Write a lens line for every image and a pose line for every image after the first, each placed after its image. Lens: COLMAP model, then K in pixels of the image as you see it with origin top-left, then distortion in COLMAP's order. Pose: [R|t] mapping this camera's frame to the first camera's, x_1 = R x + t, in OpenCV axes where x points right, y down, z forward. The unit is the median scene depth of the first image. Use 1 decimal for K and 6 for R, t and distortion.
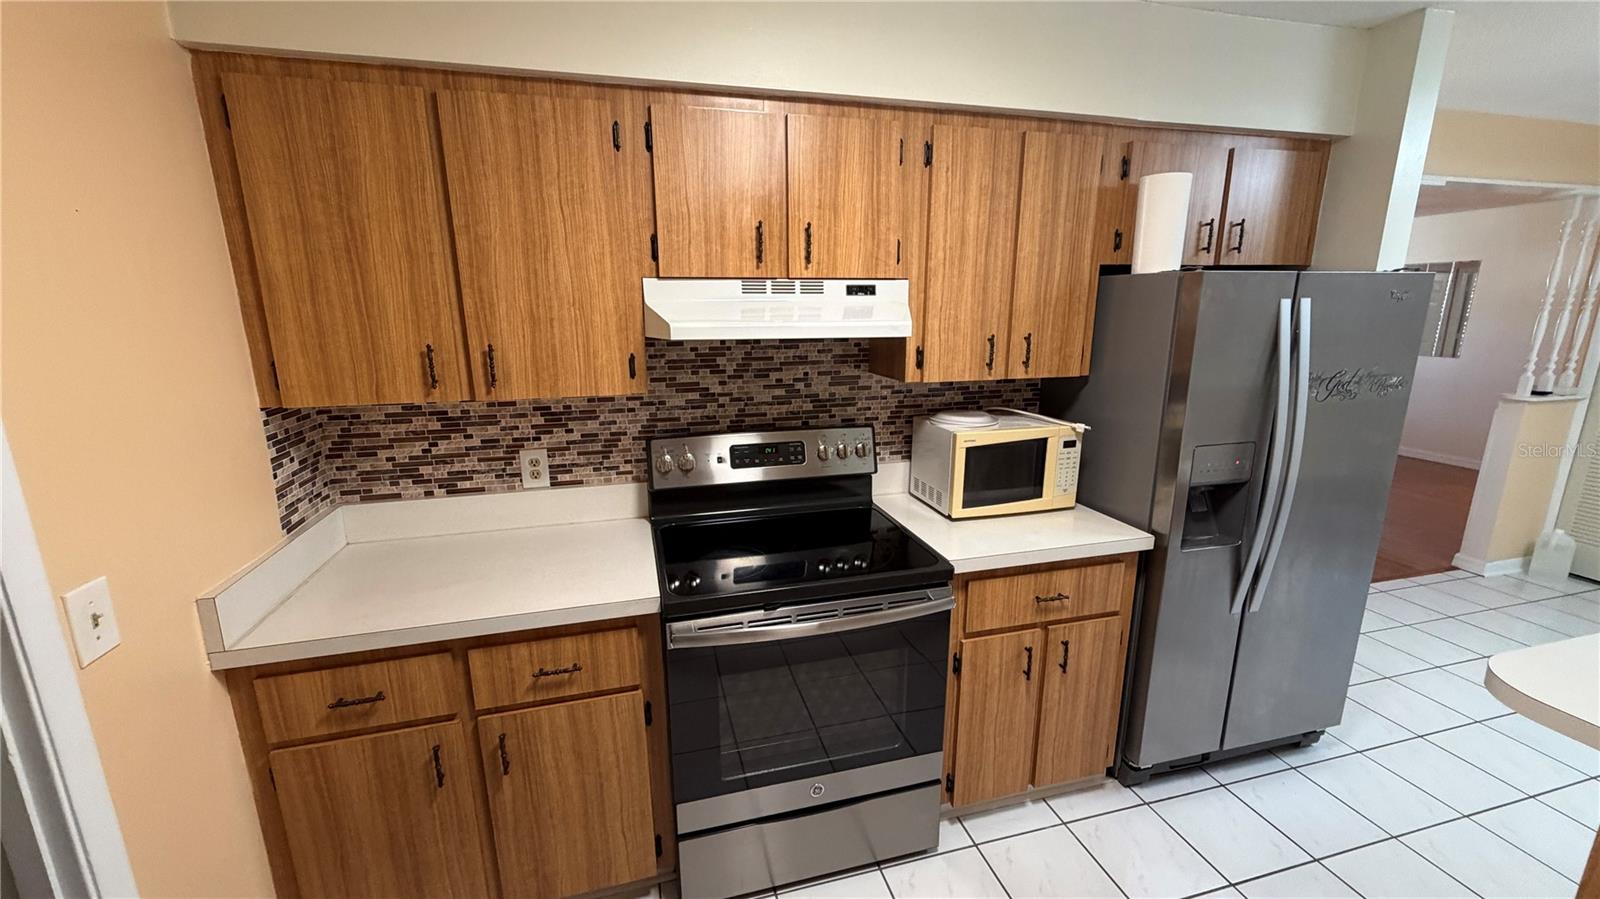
lens RADIAL K [[634.7, 0, 797.7], [0, 634.7, 449.8], [0, 0, 1]] dist [-0.000292, 0.000230]
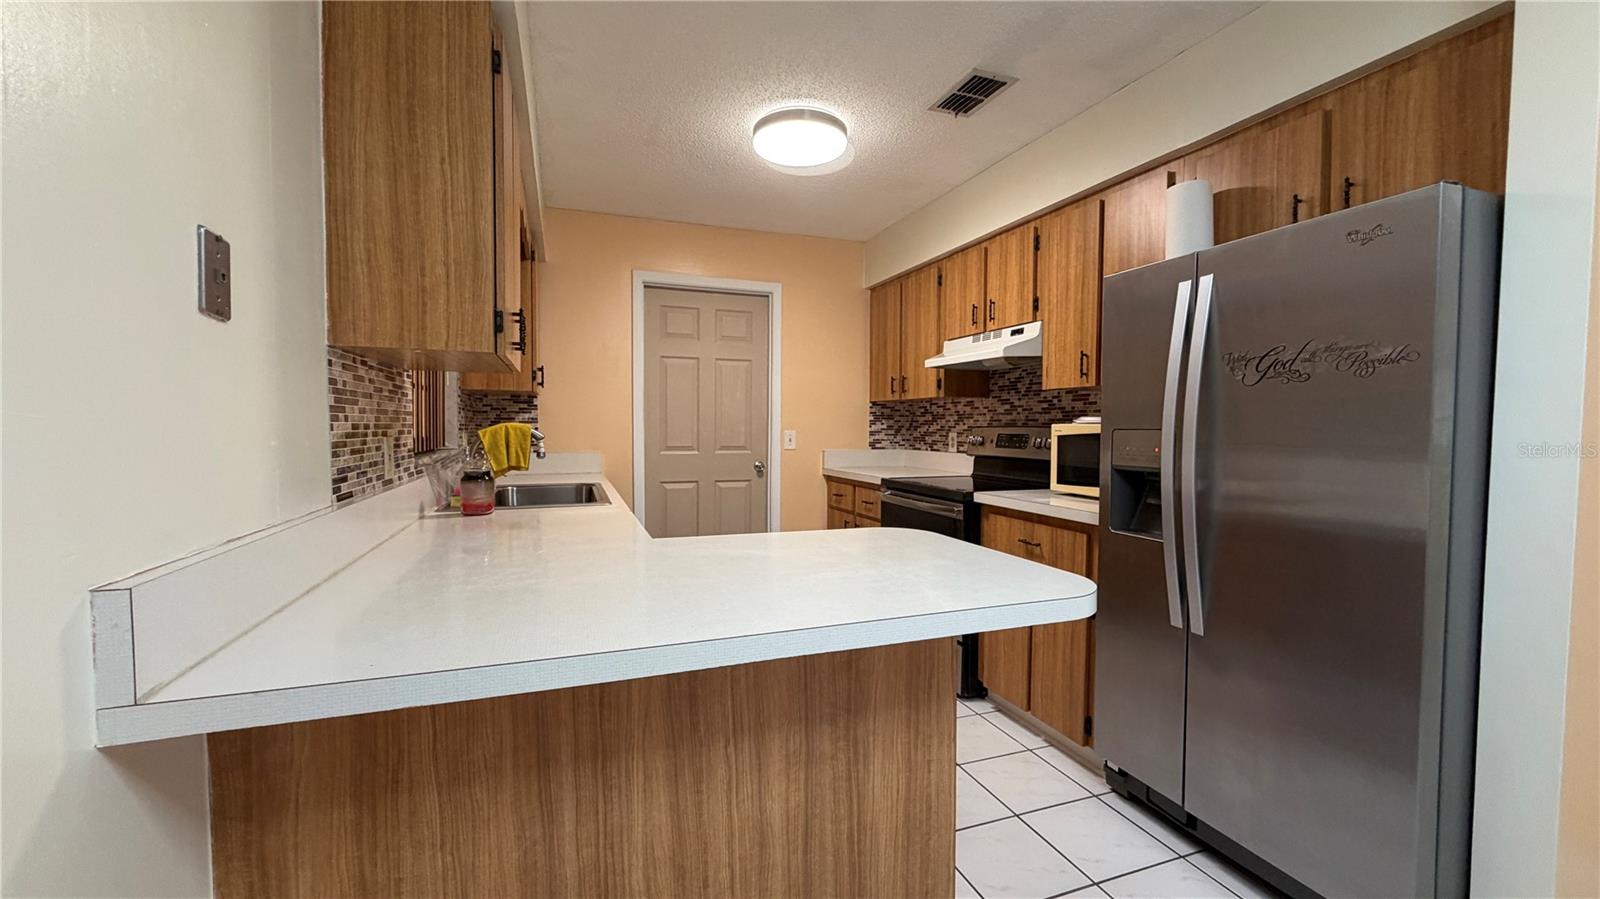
lens RADIAL K [[634.7, 0, 797.5], [0, 634.7, 452.8], [0, 0, 1]] dist [-0.000292, 0.000230]
pose [[0.092910, 0.051144, -0.994360, 1.598436], [-0.228347, 0.973156, 0.028717, 0.121920], [0.969136, 0.224391, 0.102094, 0.353568]]
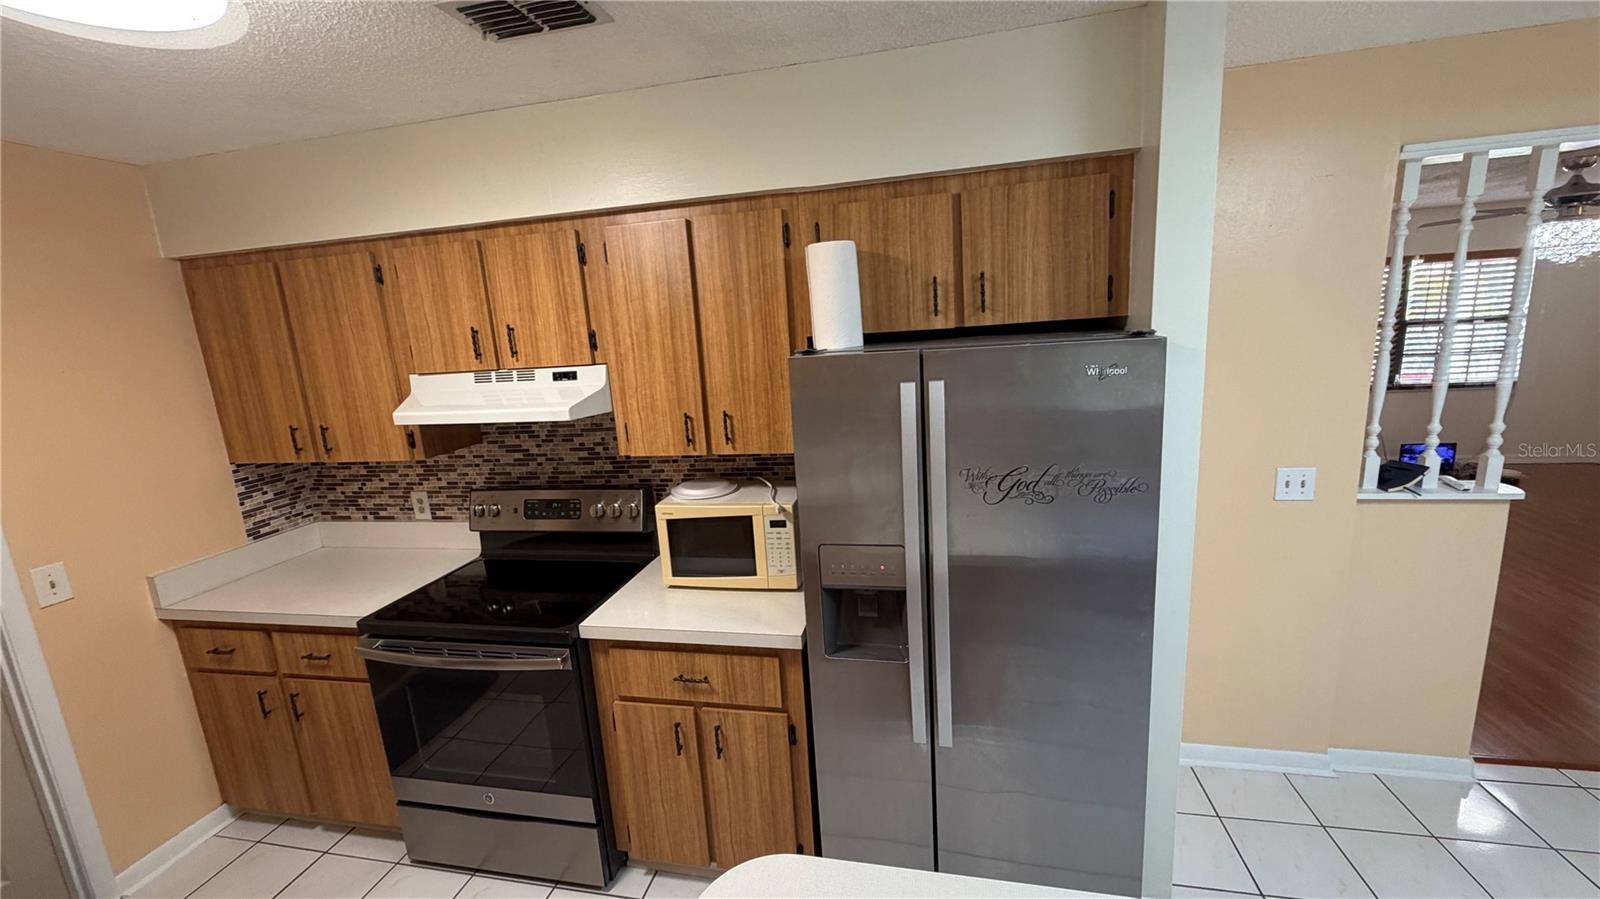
lens RADIAL K [[634.7, 0, 796.9], [0, 634.7, 451.1], [0, 0, 1]] dist [-0.000292, 0.000230]
pose [[0.887043, 0.041387, -0.459829, 0.965839], [-0.045629, 0.998957, 0.001888, -0.132684], [0.459427, 0.019307, 0.888006, 0.172977]]
